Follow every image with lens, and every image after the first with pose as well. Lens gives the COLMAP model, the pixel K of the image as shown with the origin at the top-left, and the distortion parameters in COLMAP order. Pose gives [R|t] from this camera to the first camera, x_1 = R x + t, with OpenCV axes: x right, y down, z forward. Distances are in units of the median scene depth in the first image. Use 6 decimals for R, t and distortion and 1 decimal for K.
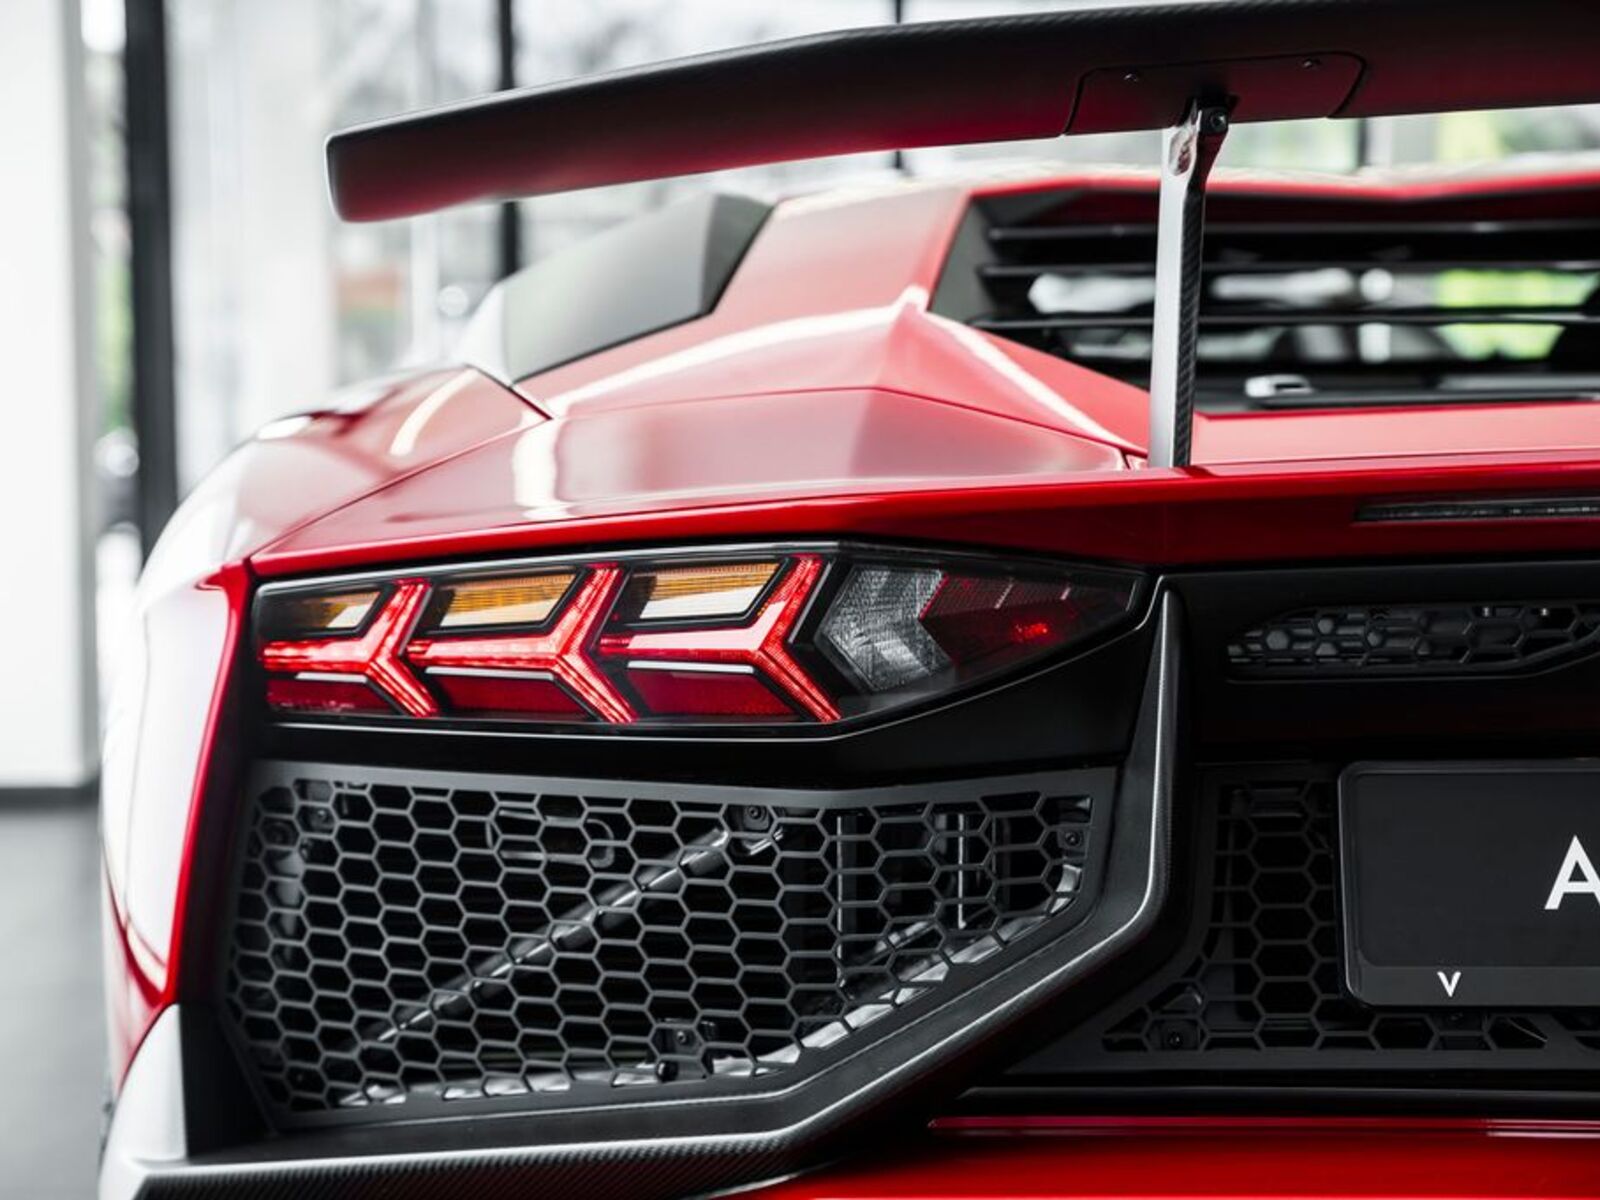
lens RADIAL K [[3276.3, 0, 758.2], [0, 3276.3, 582.2], [0, 0, 1]] dist [0.098135, 0.000000]
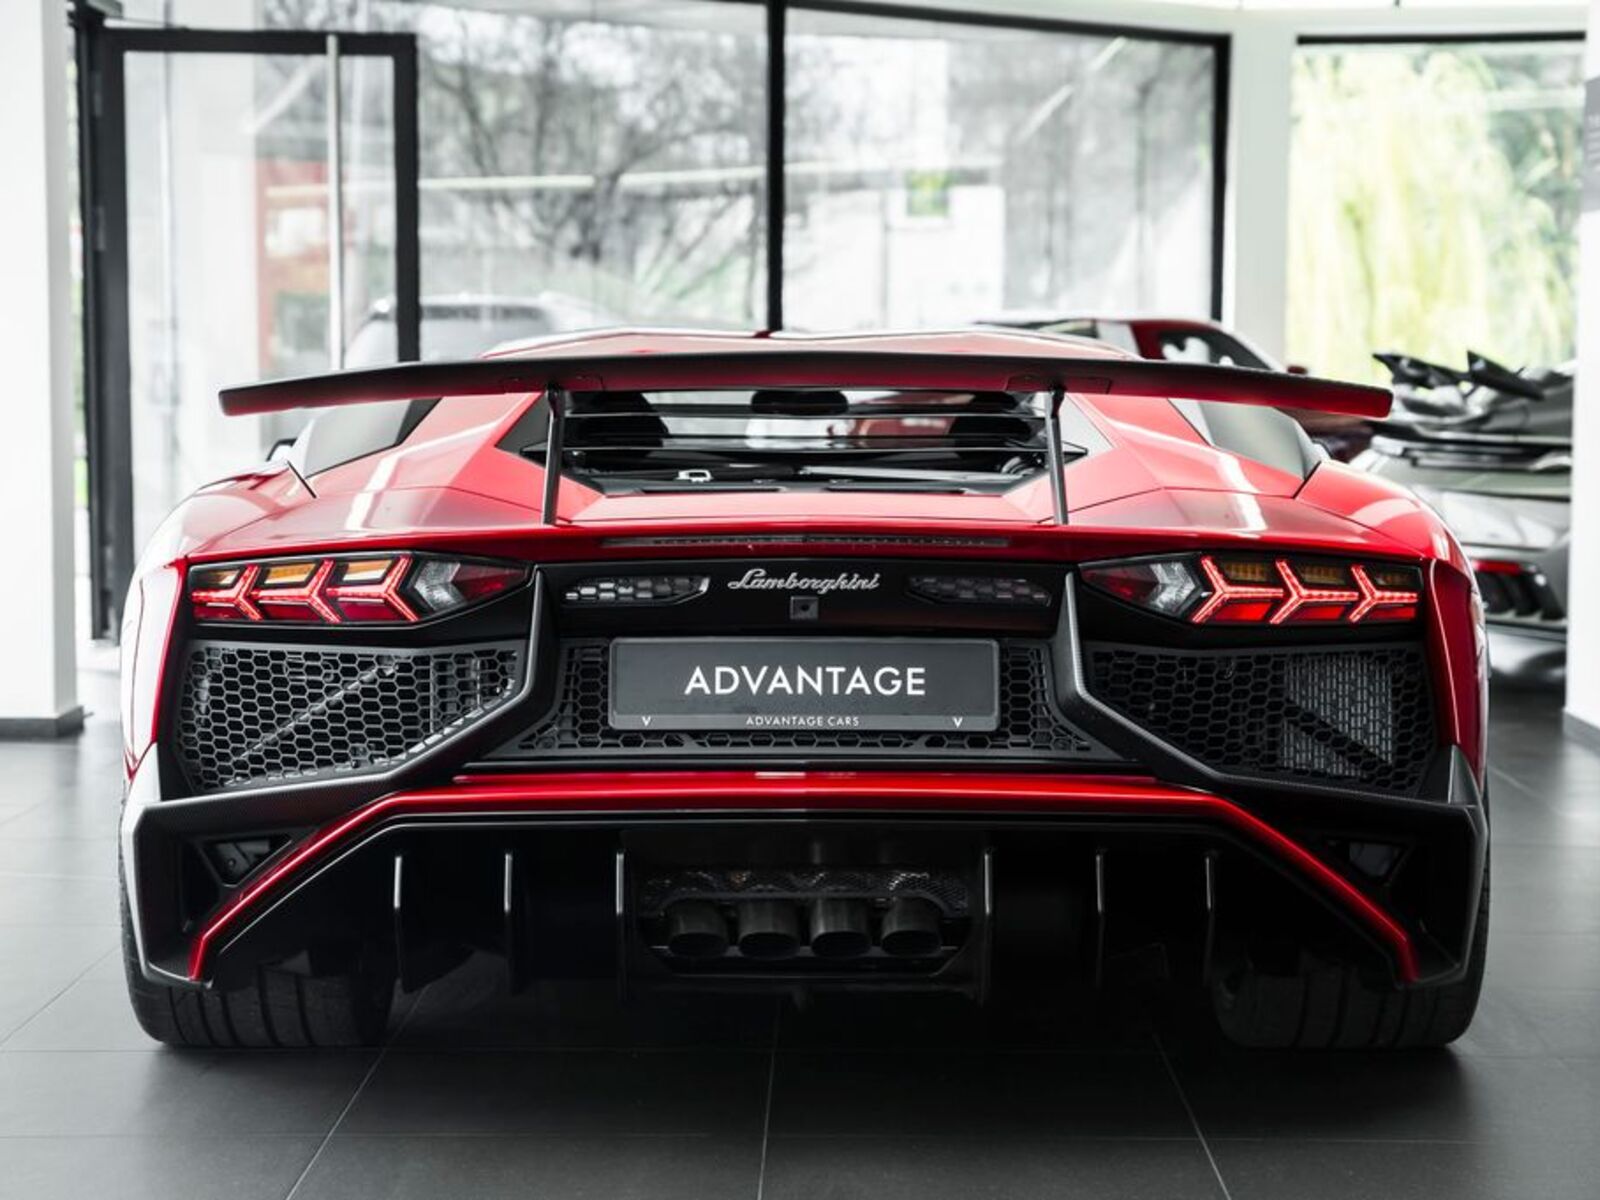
lens RADIAL K [[3276.3, 0, 796.4], [0, 3276.3, 595.8], [0, 0, 1]] dist [0.098135, 0.000000]
pose [[0.999680, 0.005492, 0.024699, 0.244963], [-0.005732, 0.999937, 0.009669, -0.003917], [-0.024644, -0.009808, 0.999648, -1.496294]]
